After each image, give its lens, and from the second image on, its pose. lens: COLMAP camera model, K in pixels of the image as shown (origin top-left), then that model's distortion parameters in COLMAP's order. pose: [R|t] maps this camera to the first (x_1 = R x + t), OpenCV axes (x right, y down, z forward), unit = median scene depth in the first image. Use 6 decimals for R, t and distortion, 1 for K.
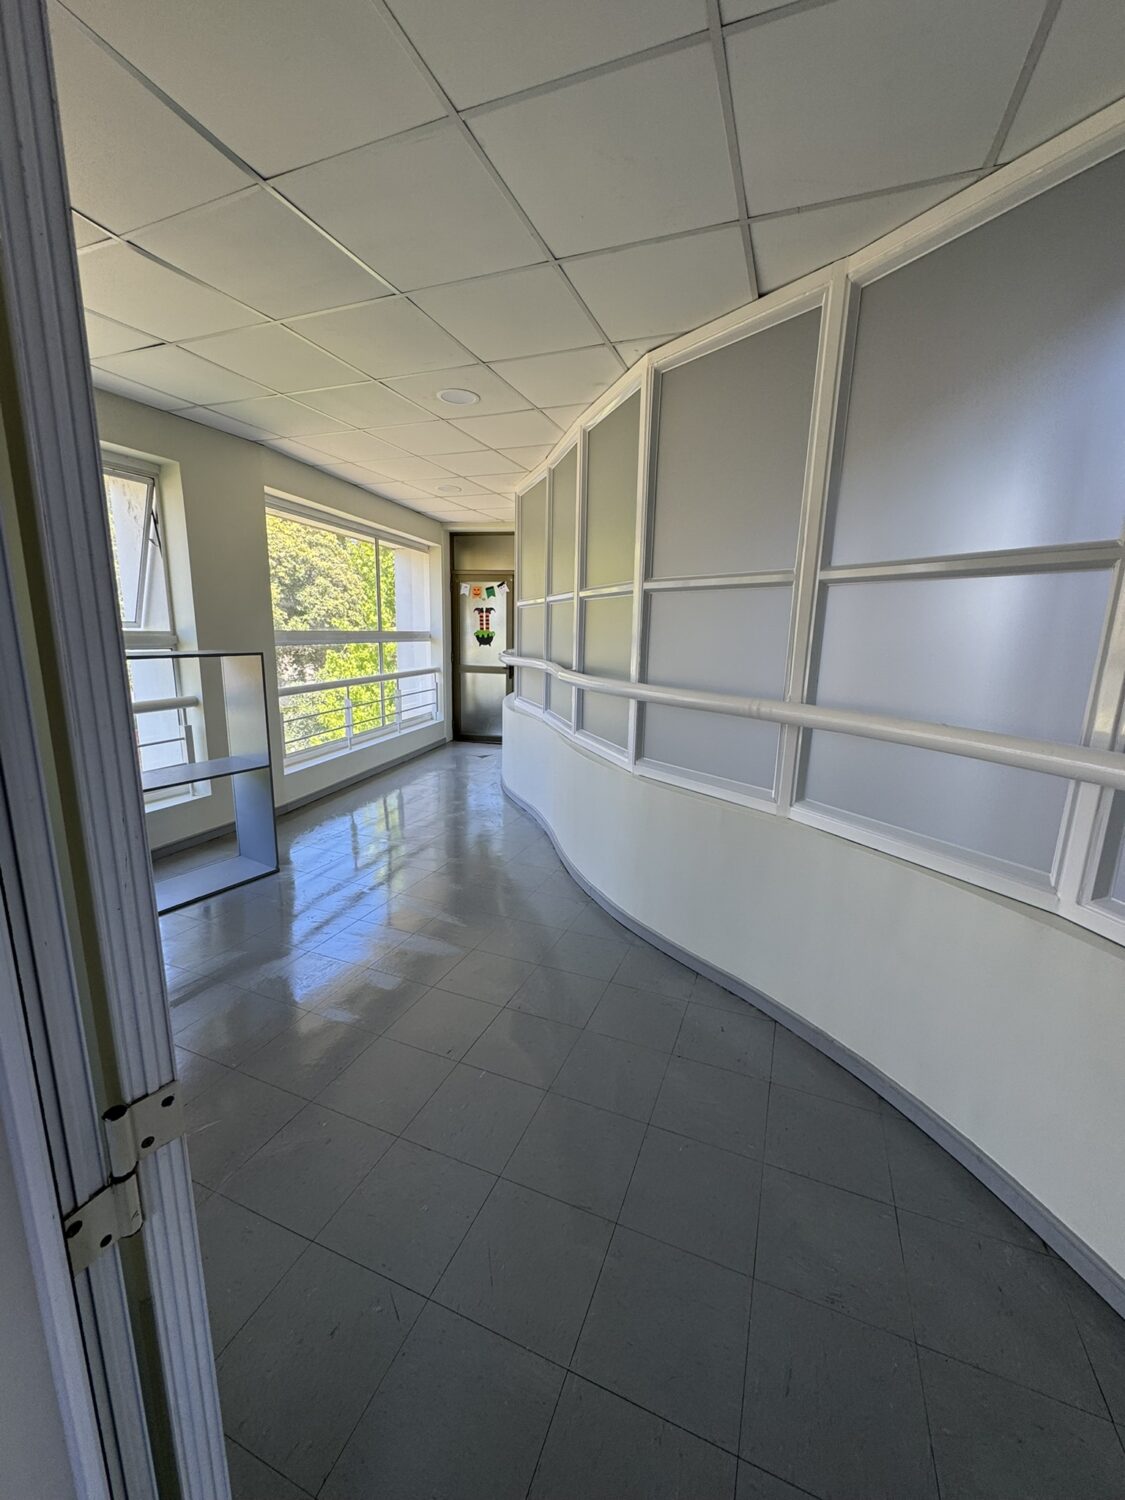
lens RADIAL K [[595.4, 0, 558.4], [0, 595.4, 763.5], [0, 0, 1]] dist [0.003763, 0.000138]
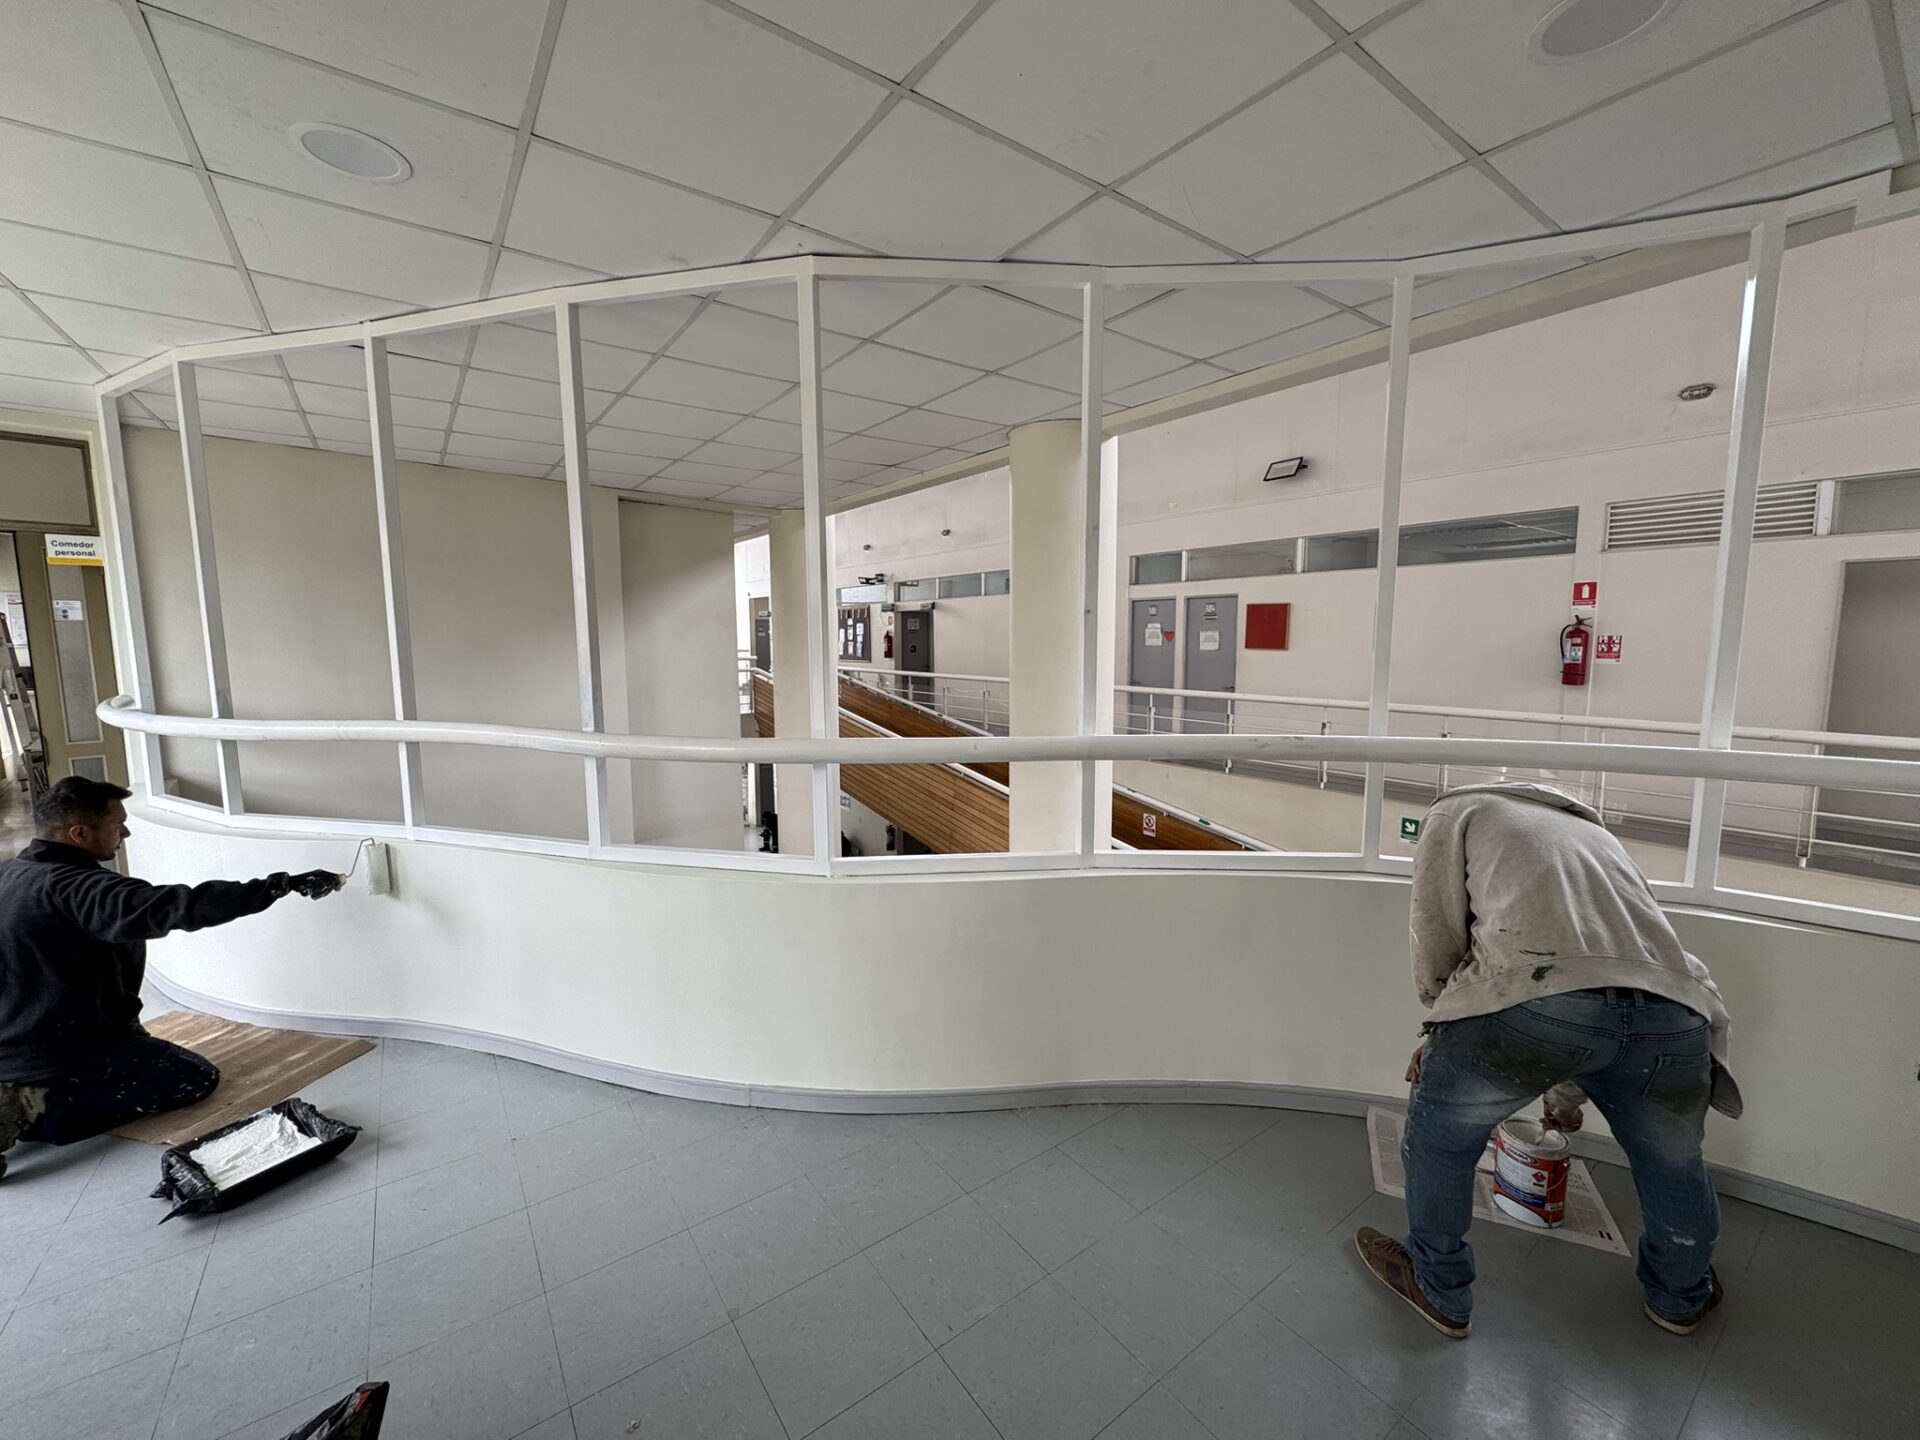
lens RADIAL K [[762.2, 0, 956.8], [0, 762.2, 712.3], [0, 0, 1]] dist [0.003763, 0.000138]
pose [[0.520711, -0.117142, 0.845658, -0.471547], [0.197156, 0.980266, 0.014390, -0.136888], [-0.830656, 0.159233, 0.533531, 0.413604]]
